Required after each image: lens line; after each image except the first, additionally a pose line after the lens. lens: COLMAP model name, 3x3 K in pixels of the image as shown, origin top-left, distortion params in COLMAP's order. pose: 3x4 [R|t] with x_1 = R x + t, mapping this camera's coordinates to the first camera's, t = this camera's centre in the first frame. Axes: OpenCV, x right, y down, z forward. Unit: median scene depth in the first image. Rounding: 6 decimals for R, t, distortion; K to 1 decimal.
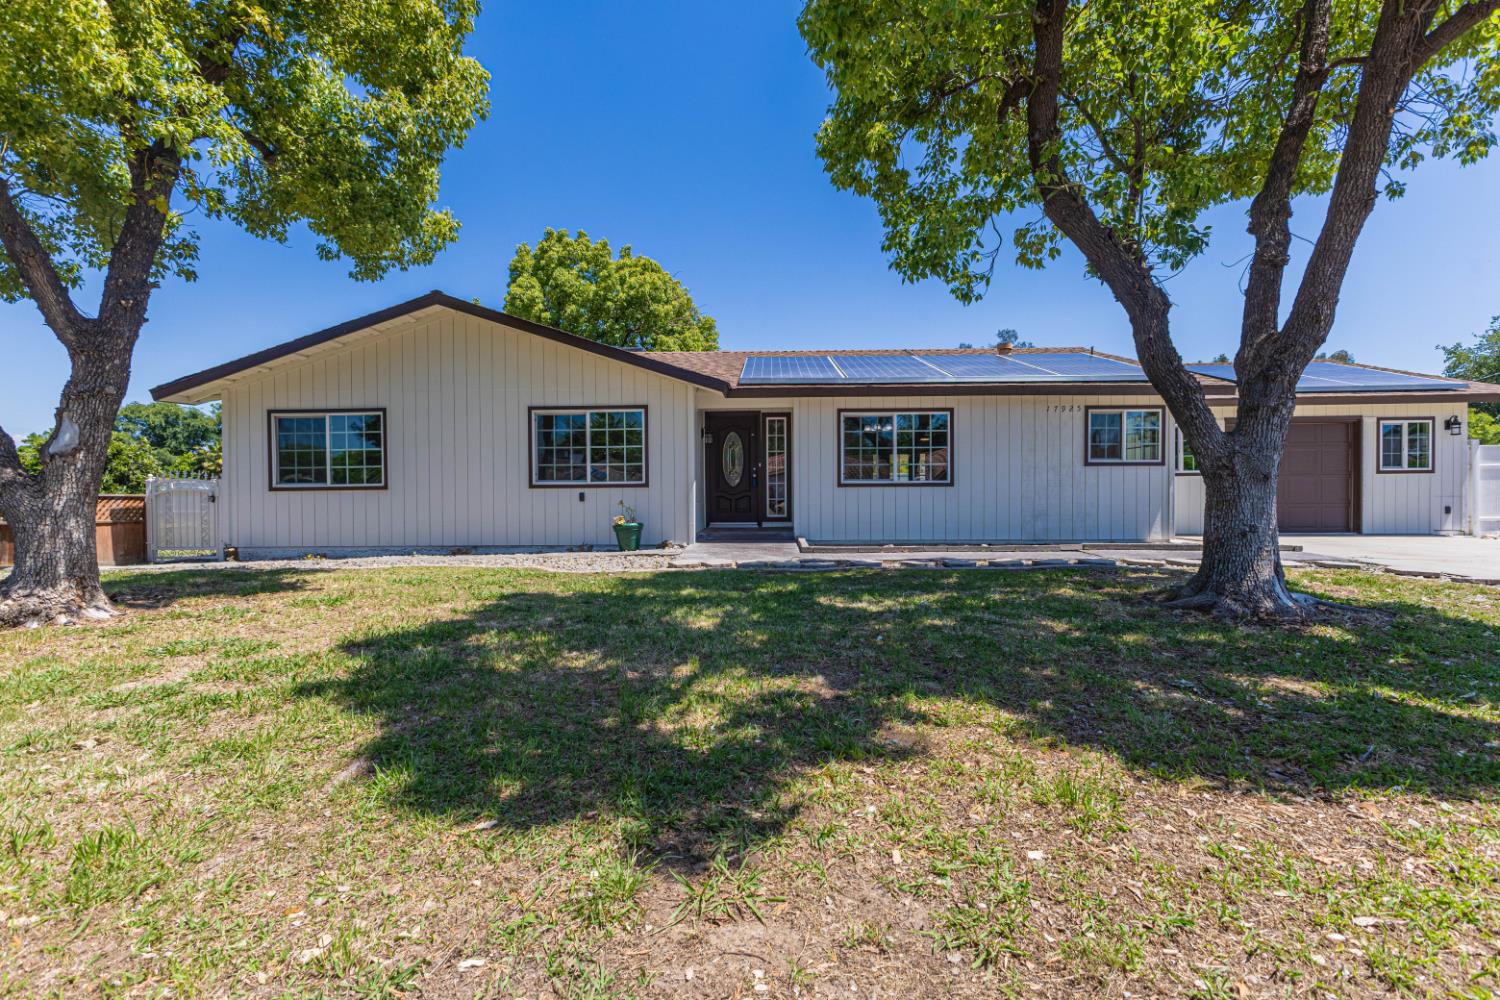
lens RADIAL K [[645.1, 0, 752.0], [0, 645.1, 494.7], [0, 0, 1]] dist [0.013462, -0.003428]
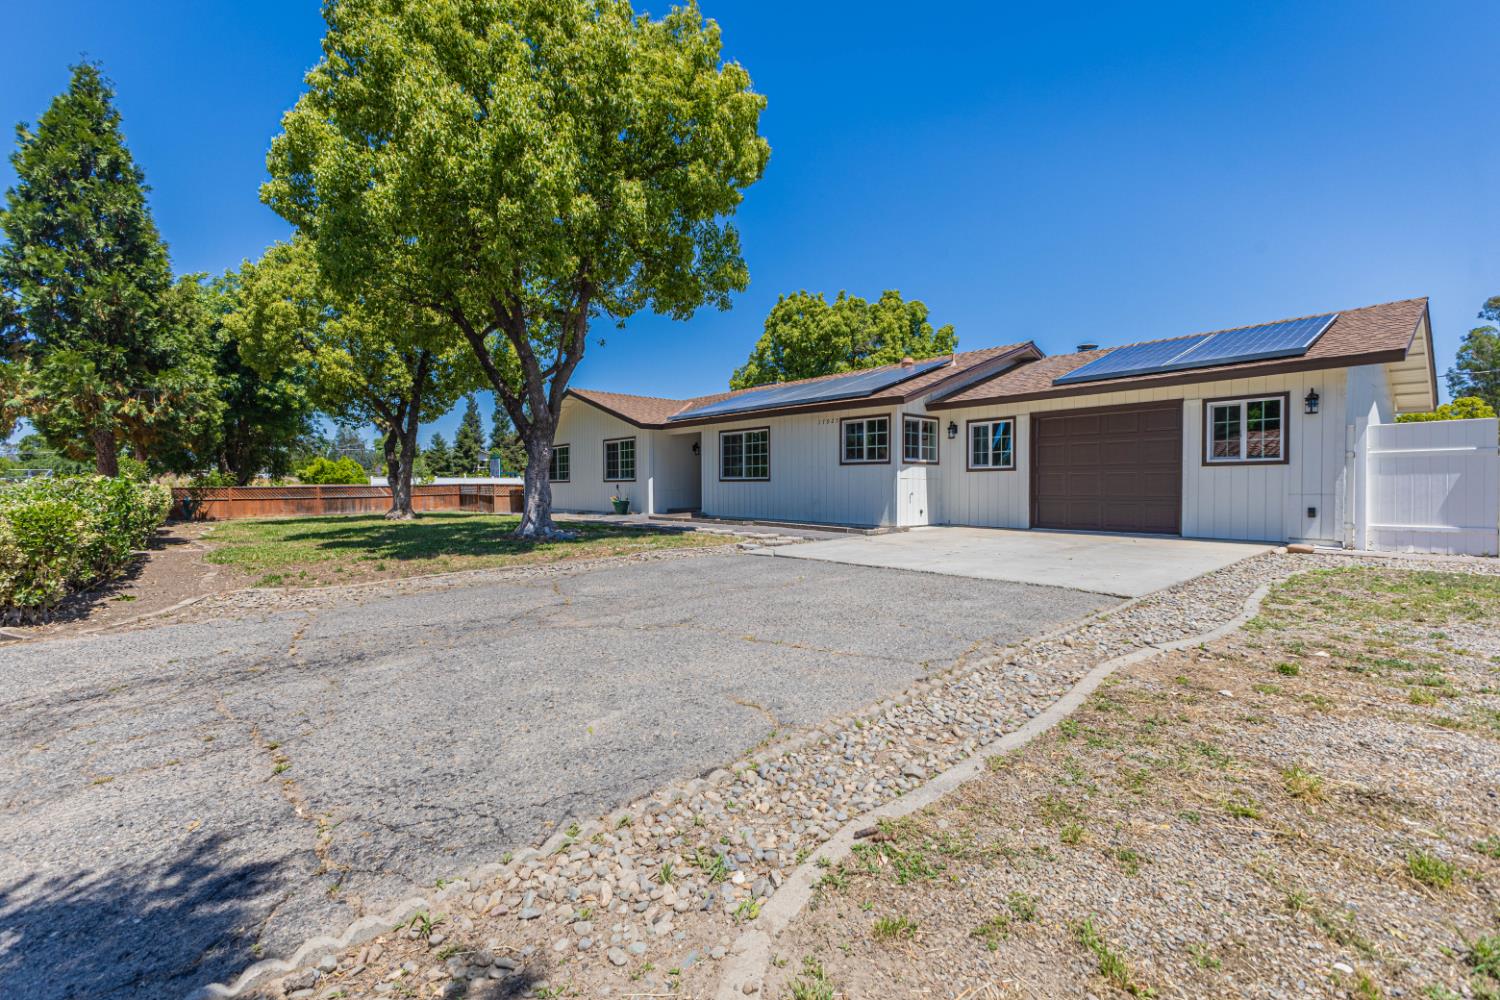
lens RADIAL K [[645.1, 0, 752.0], [0, 645.1, 494.7], [0, 0, 1]] dist [0.013462, -0.003428]
pose [[0.681369, 0.016257, -0.731760, 1.178362], [-0.006820, 0.999851, 0.015863, -0.004789], [0.731909, -0.005818, 0.681378, 0.002874]]
